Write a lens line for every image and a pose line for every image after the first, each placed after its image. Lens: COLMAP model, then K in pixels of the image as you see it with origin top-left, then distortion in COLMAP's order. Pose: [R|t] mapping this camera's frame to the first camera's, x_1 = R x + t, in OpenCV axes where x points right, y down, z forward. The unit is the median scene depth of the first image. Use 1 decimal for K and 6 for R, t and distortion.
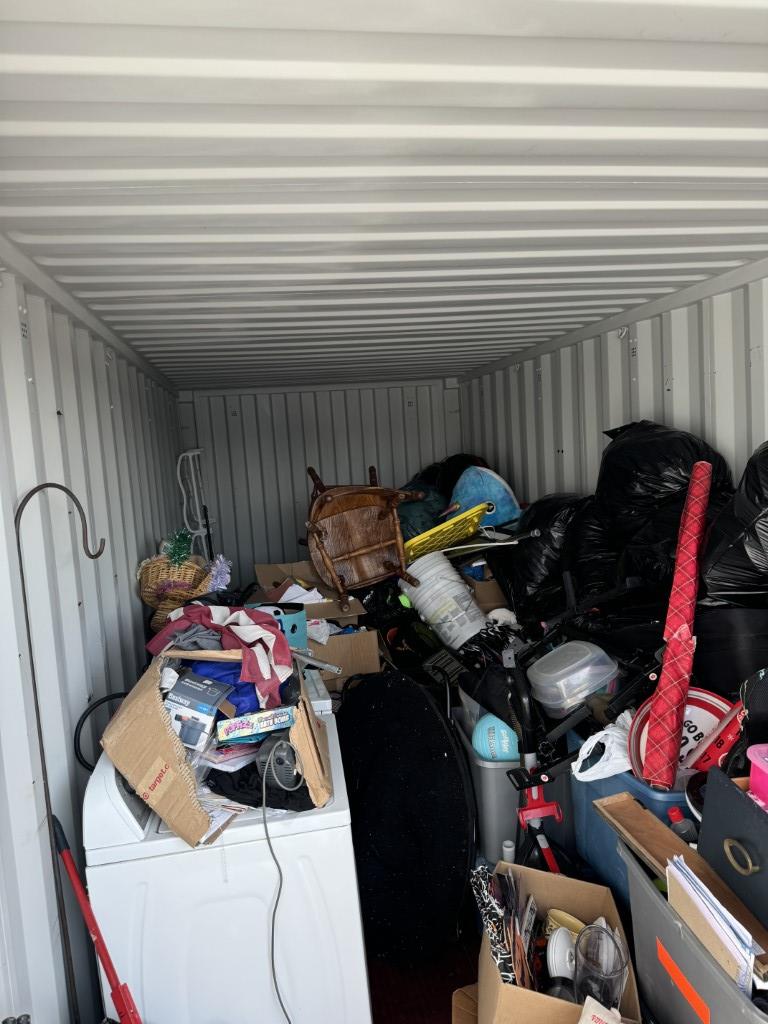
lens RADIAL K [[707.5, 0, 375.8], [0, 707.5, 514.6], [0, 0, 1]] dist [0.121343, -0.190366]
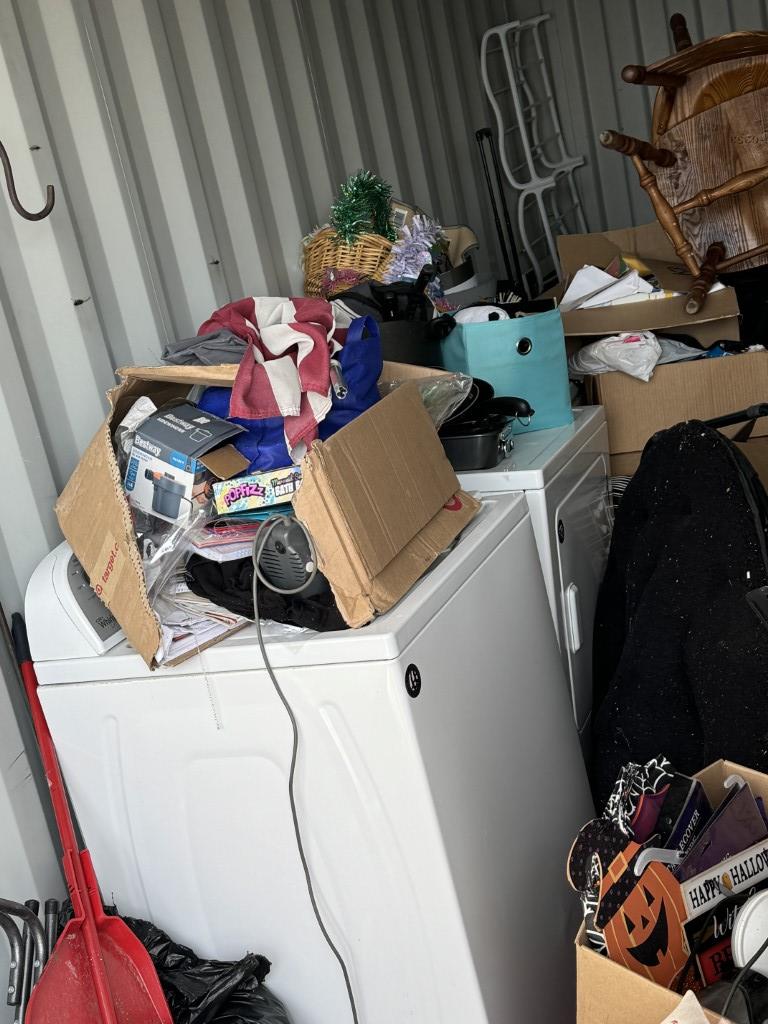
lens RADIAL K [[1354.2, 0, 382.7], [0, 1354.2, 526.7], [0, 0, 1]] dist [0.212484, -0.448137]
pose [[0.865468, 0.025195, -0.500331, 0.251288], [0.100204, 0.969845, 0.222169, 0.047248], [0.490841, -0.242415, 0.836845, 0.064075]]
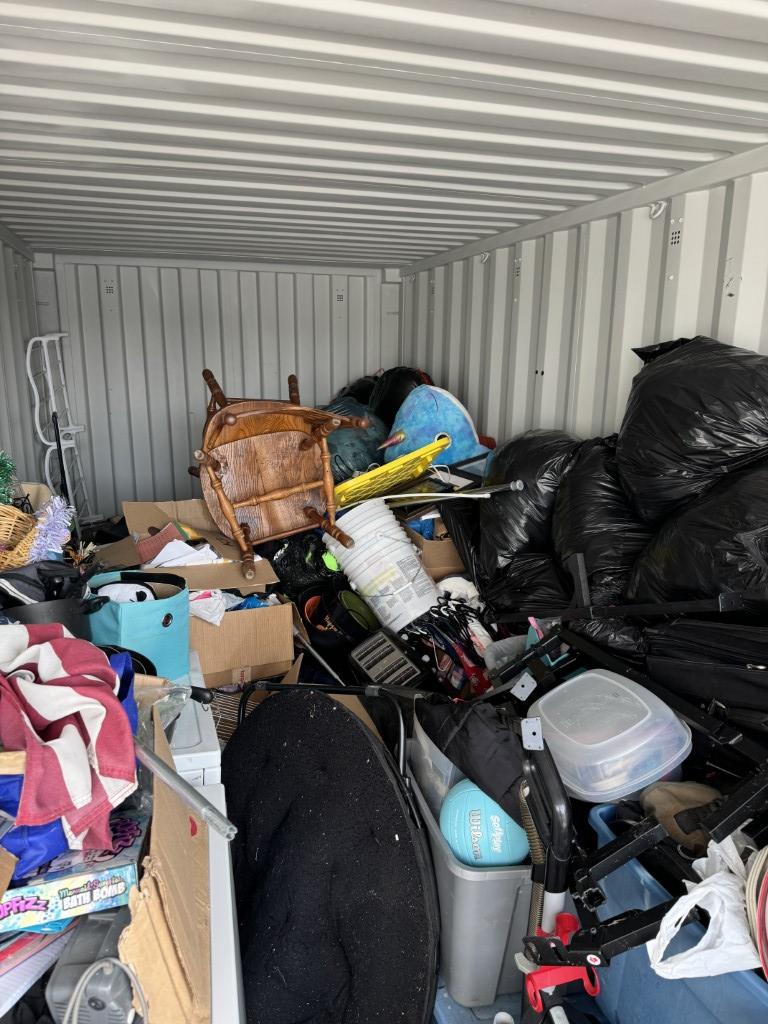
lens RADIAL K [[710.8, 0, 373.4], [0, 710.8, 517.7], [0, 0, 1]] dist [0.101202, -0.126548]
pose [[0.990378, 0.045102, 0.130835, -0.015728], [-0.061422, 0.990439, 0.123521, -0.021785], [-0.124013, -0.130368, 0.983679, 0.283797]]
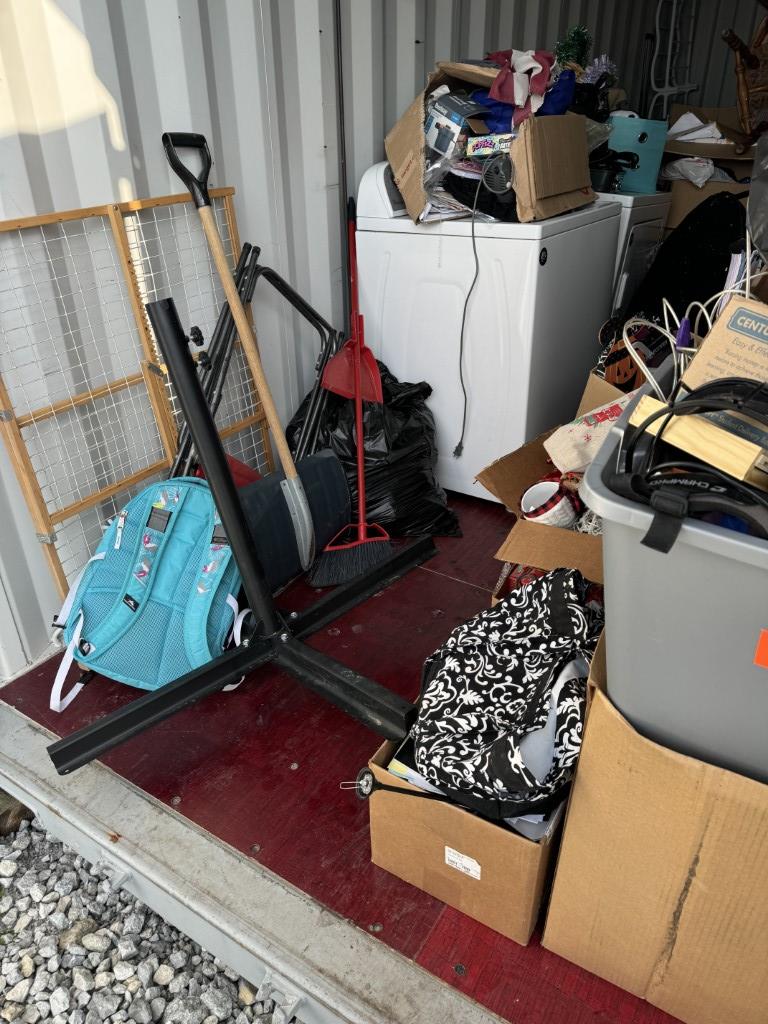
lens RADIAL K [[711.9, 0, 379.9], [0, 711.9, 504.3], [0, 0, 1]] dist [0.095930, -0.134606]
pose [[0.740613, 0.375316, -0.557342, 0.287582], [-0.105410, 0.884089, 0.455276, 0.159824], [0.663612, -0.278434, 0.694330, -0.027450]]
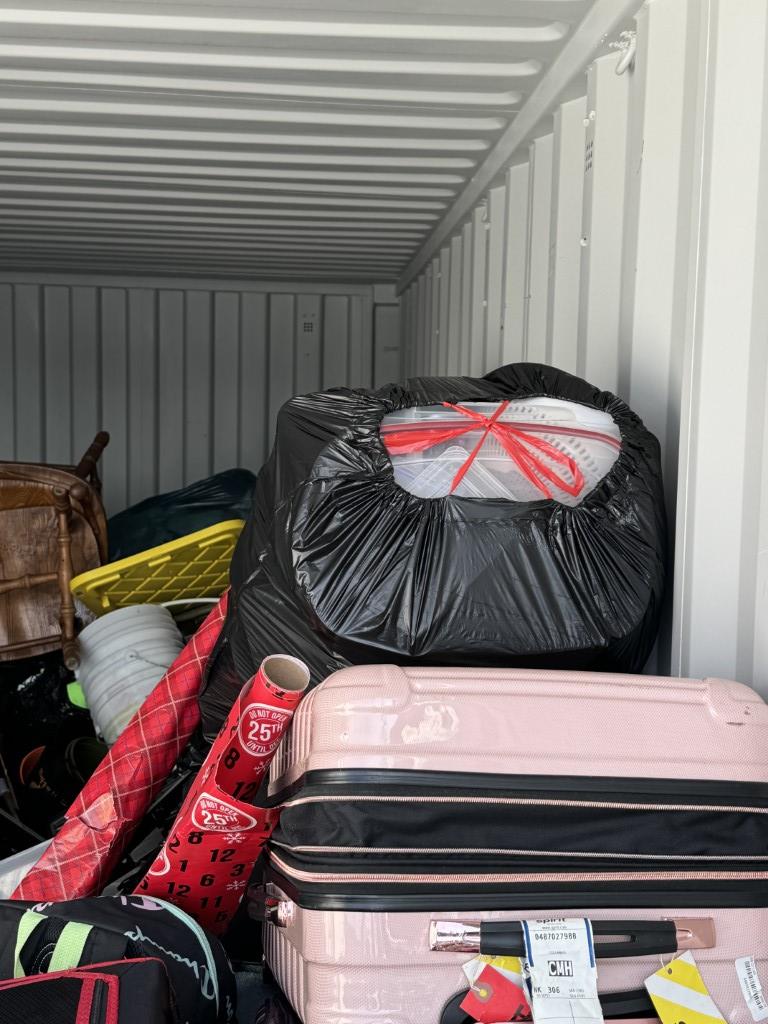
lens RADIAL K [[1292.3, 0, 389.3], [0, 1292.3, 516.2], [0, 0, 1]] dist [0.130464, -0.034490]
pose [[0.990336, 0.095965, -0.100125, 0.378892], [-0.097253, 0.995227, -0.008043, -0.023531], [0.098875, 0.017703, 0.994942, 0.079399]]
